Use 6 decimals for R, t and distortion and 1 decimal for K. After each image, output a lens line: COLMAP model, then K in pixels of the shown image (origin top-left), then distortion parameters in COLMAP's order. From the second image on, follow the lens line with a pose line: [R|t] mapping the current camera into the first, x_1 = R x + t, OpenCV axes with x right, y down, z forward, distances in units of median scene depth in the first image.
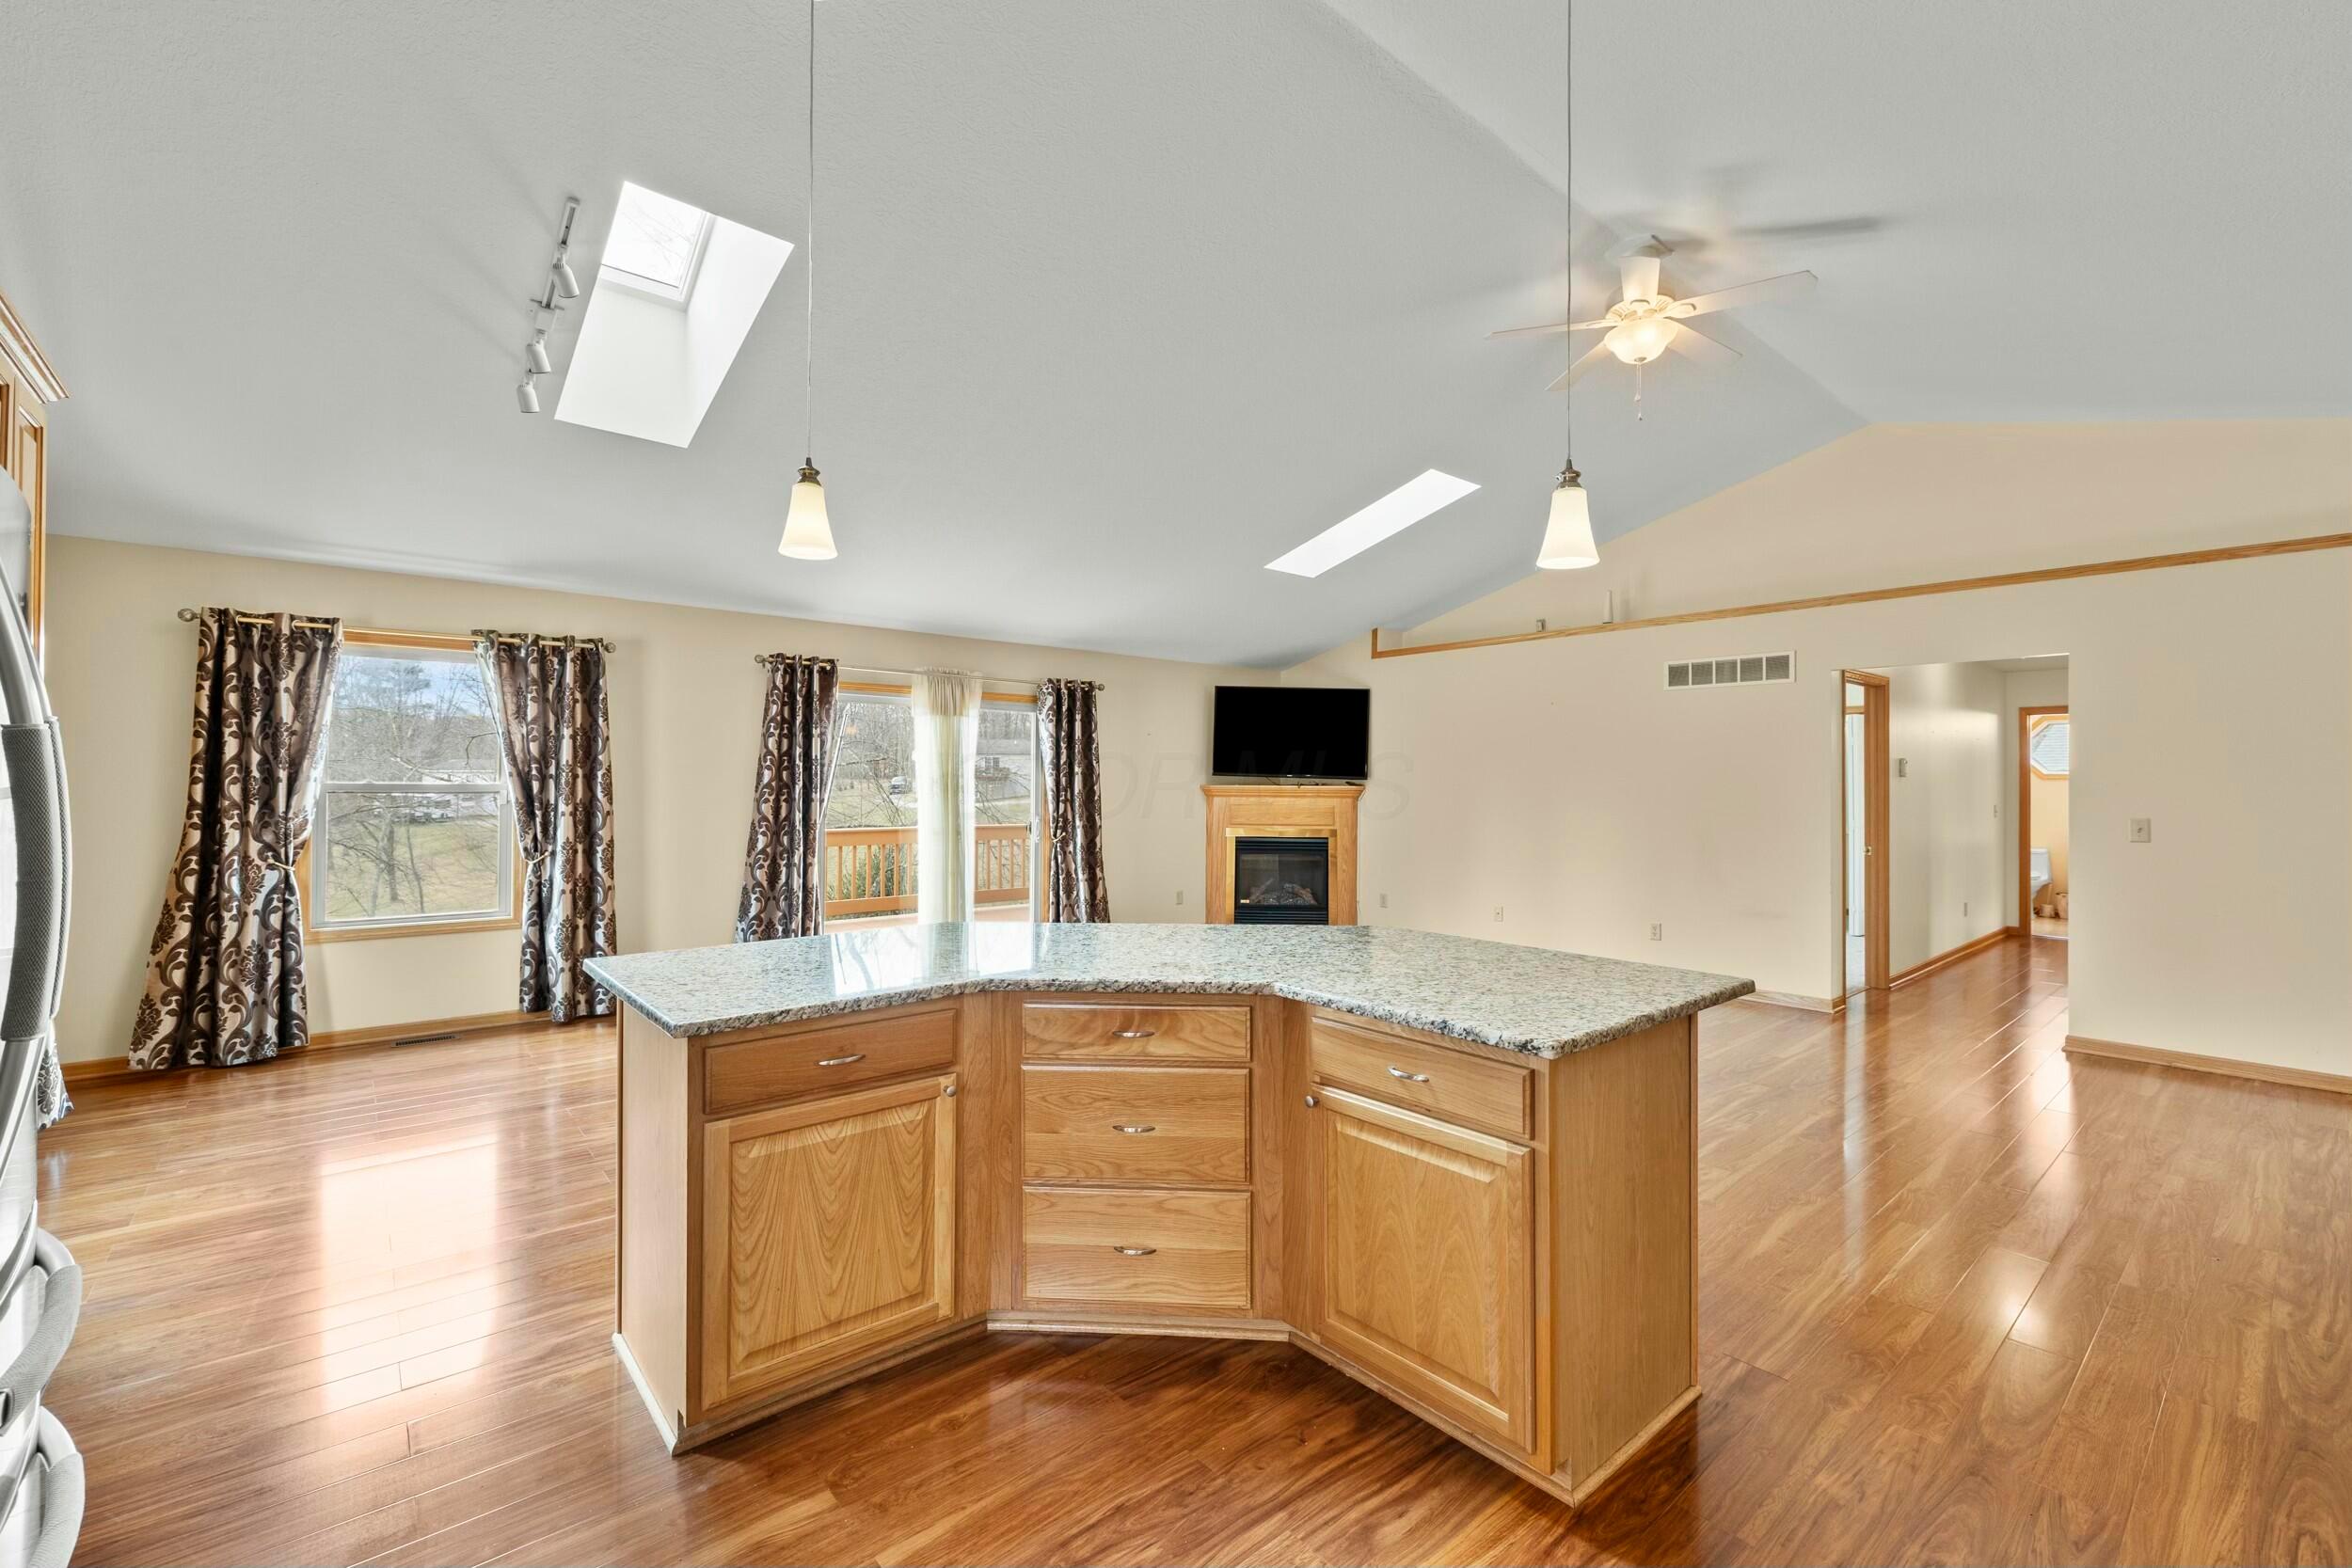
lens RADIAL K [[1009.8, 0, 1175.1], [0, 1009.8, 795.1], [0, 0, 1]] dist [-0.003049, 0.000675]
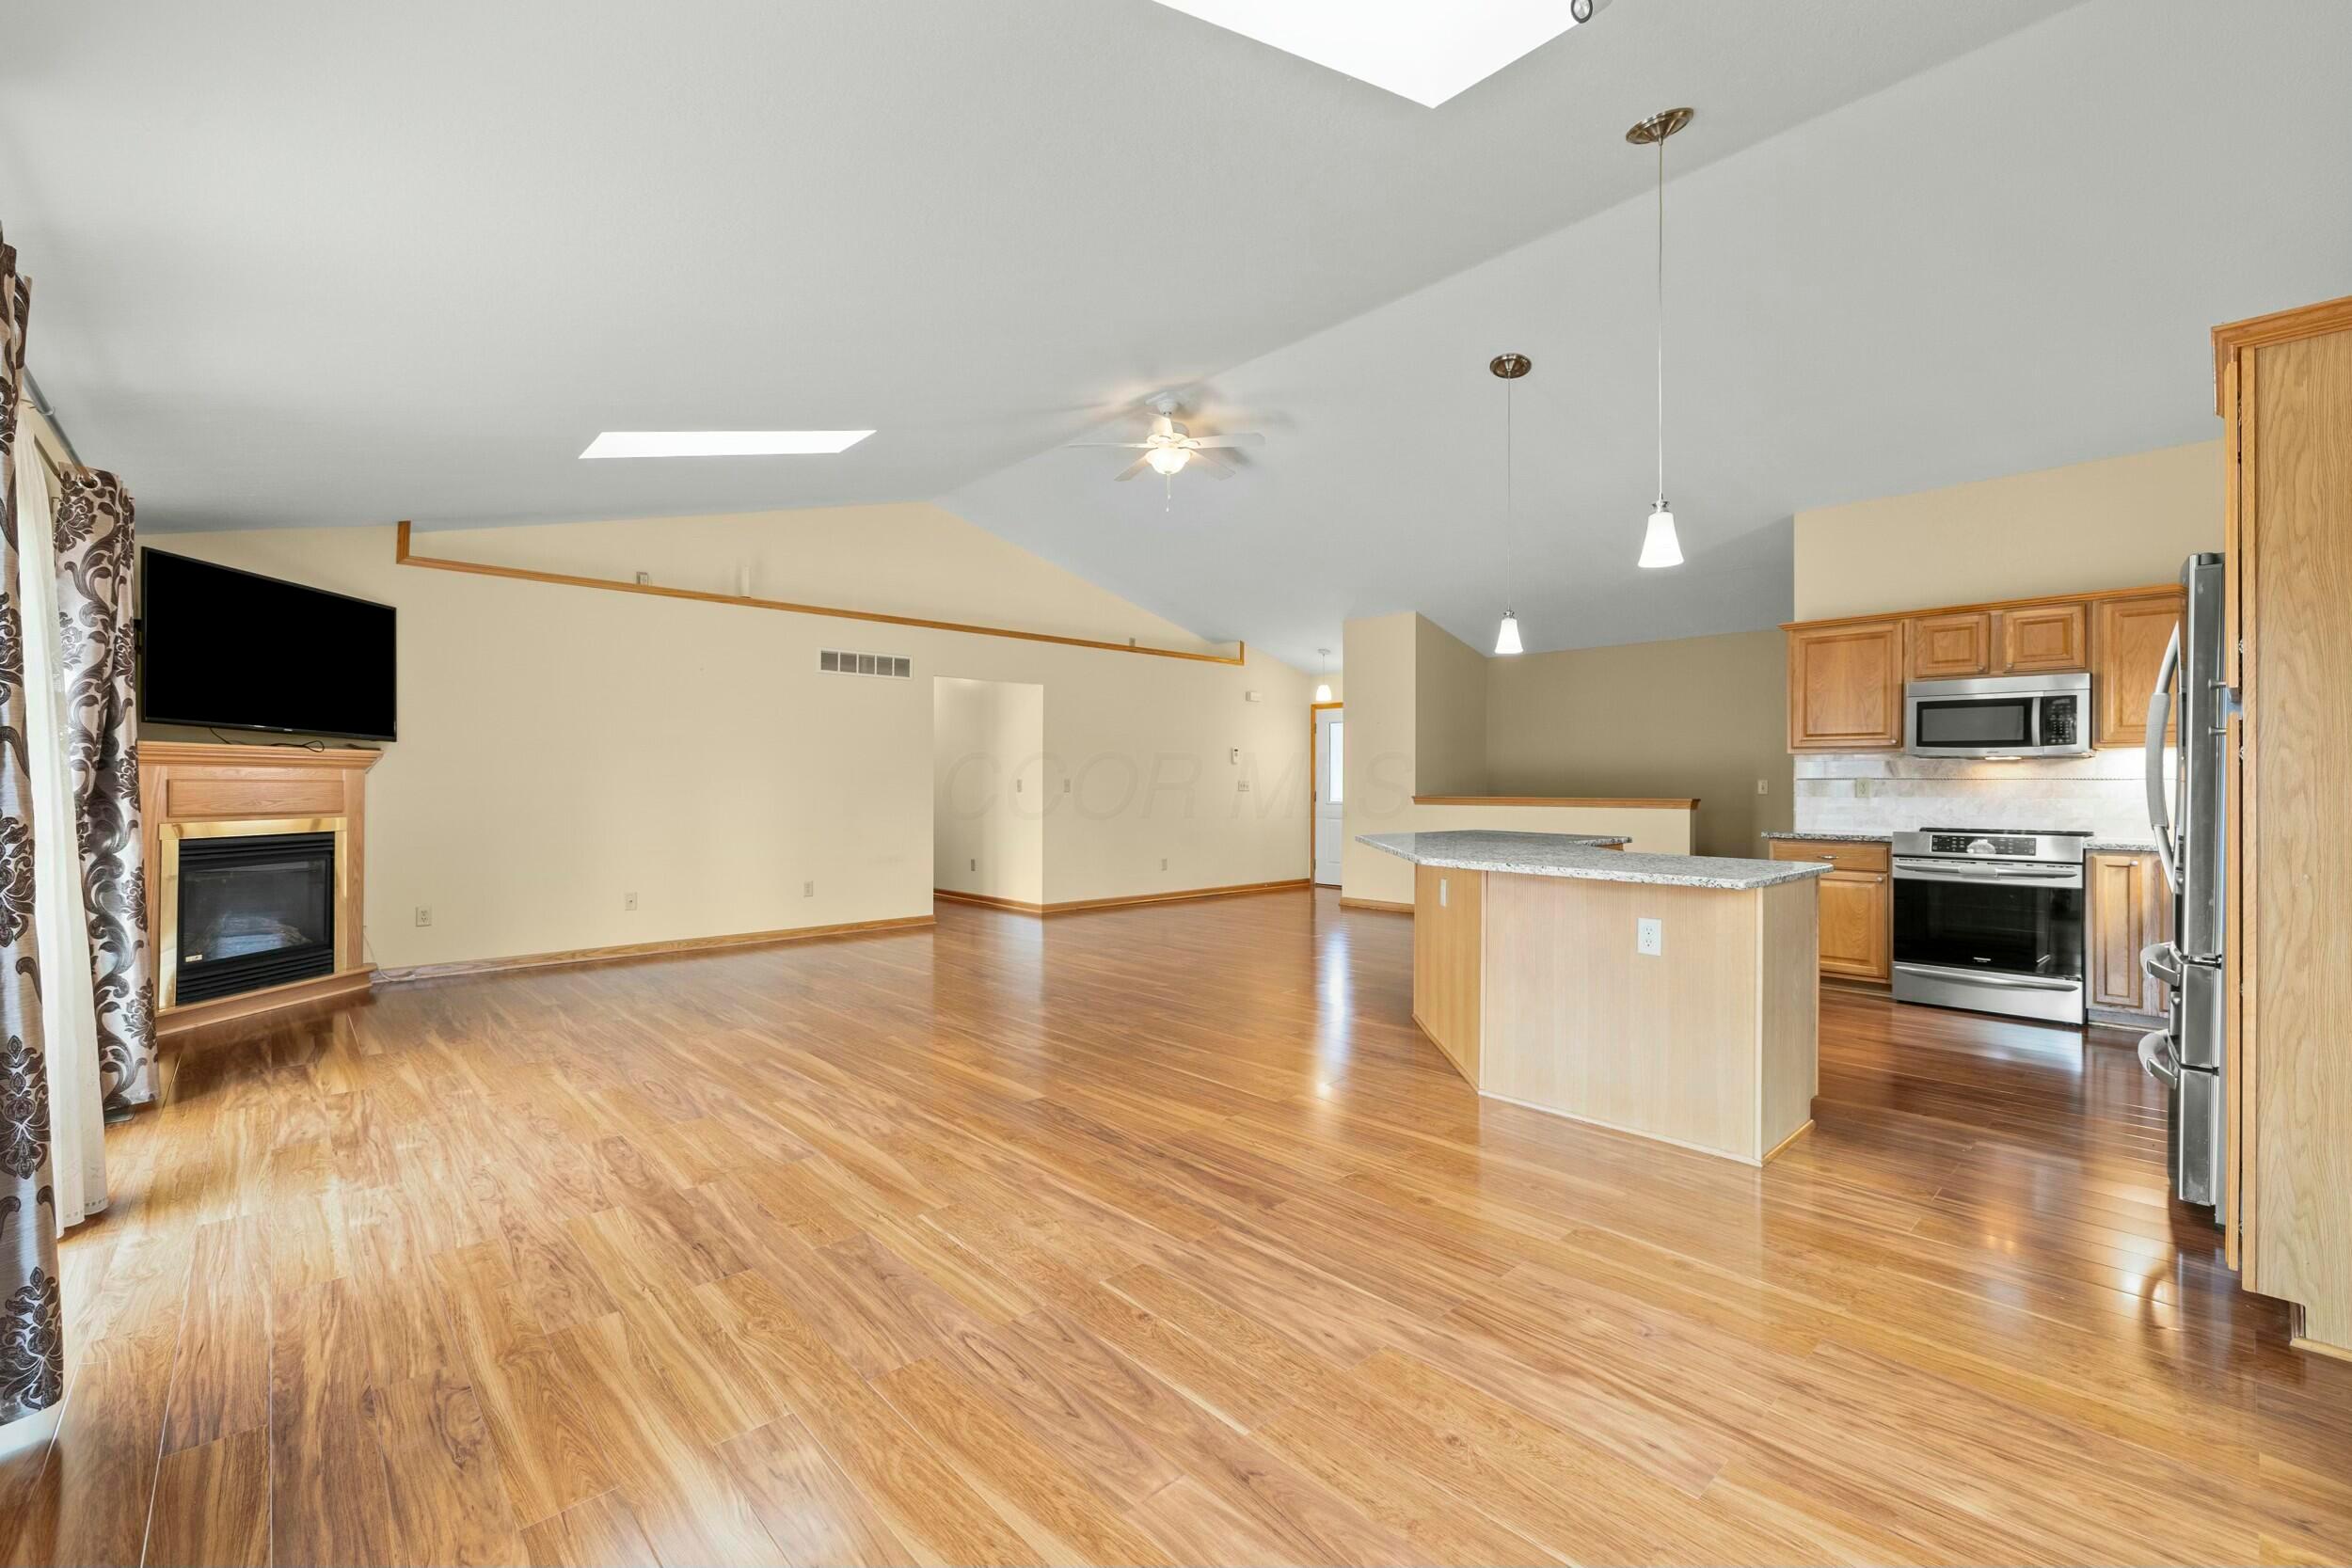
lens RADIAL K [[998.6, 0, 1189.8], [0, 998.6, 781.0], [0, 0, 1]] dist [-0.004690, 0.000734]
pose [[-0.048611, 0.002266, 0.998815, -0.593451], [0.010787, 0.999940, -0.001743, 0.020901], [-0.998760, 0.010690, -0.048632, 0.599852]]
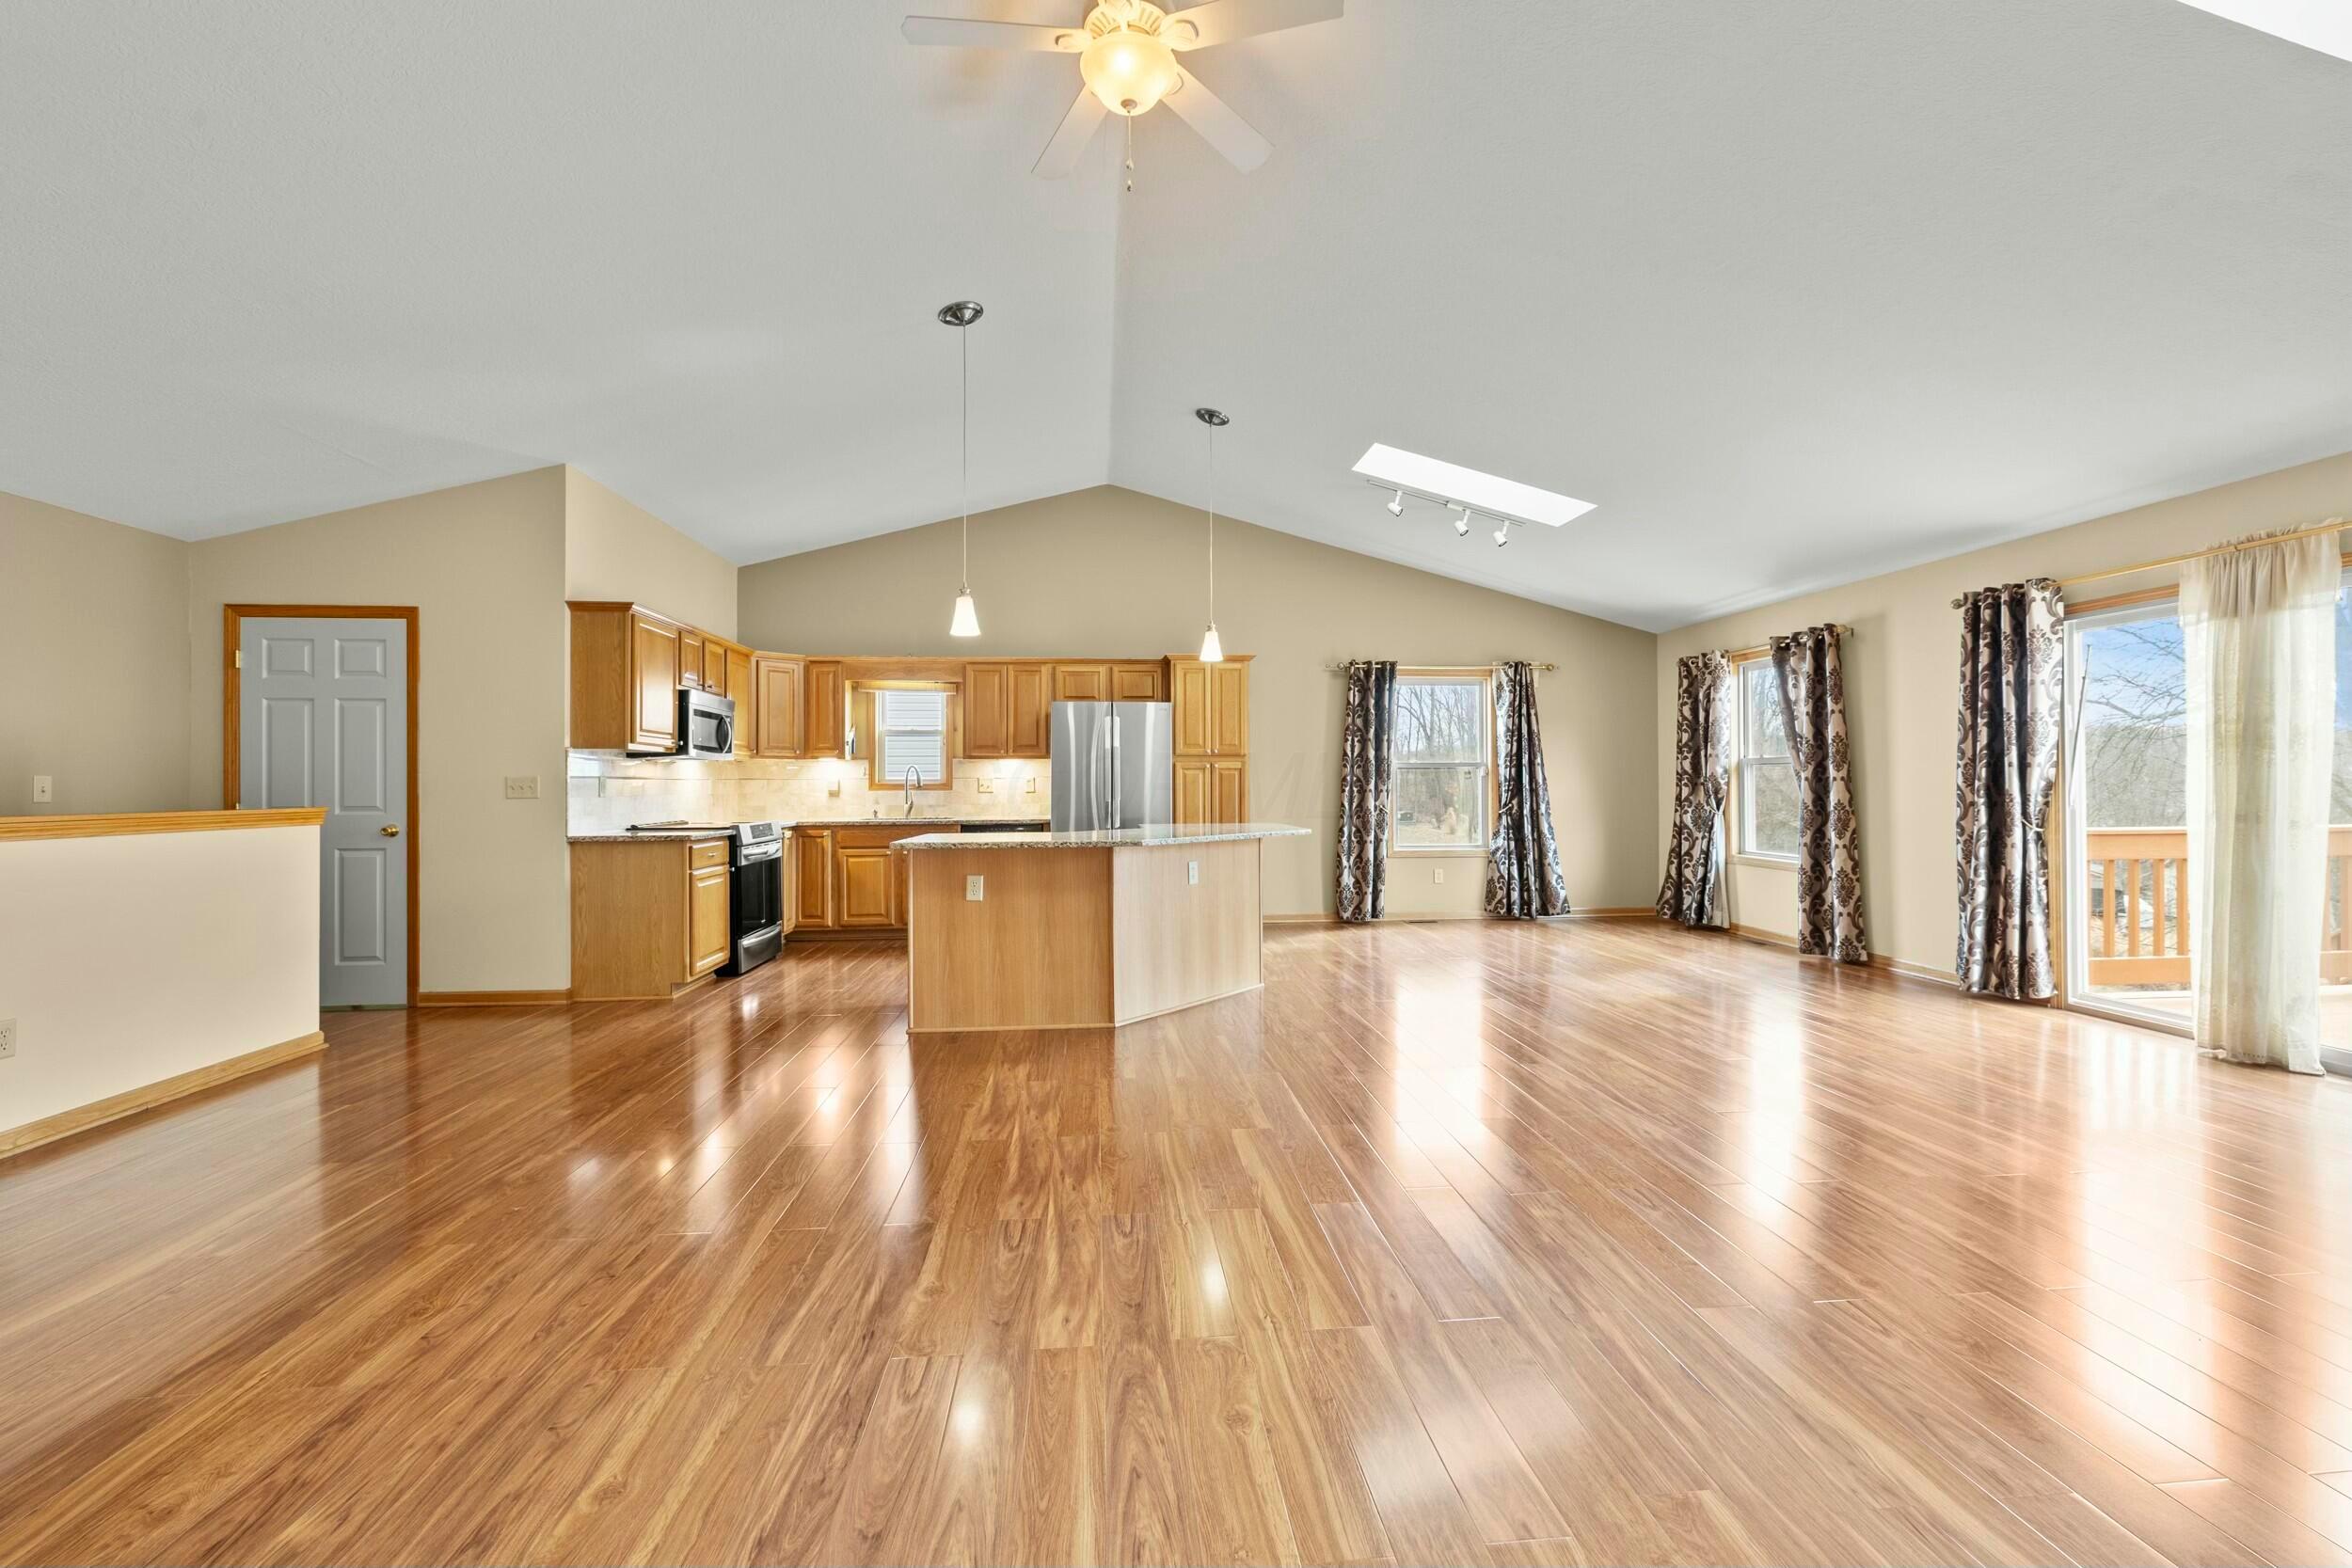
lens RADIAL K [[1009.8, 0, 1204.4], [0, 1009.8, 777.9], [0, 0, 1]] dist [-0.003049, 0.000675]
pose [[-0.571970, -0.009530, -0.820219, 0.587031], [-0.010188, 0.999938, -0.004513, 0.023063], [0.820211, 0.005775, -0.572032, 0.840183]]
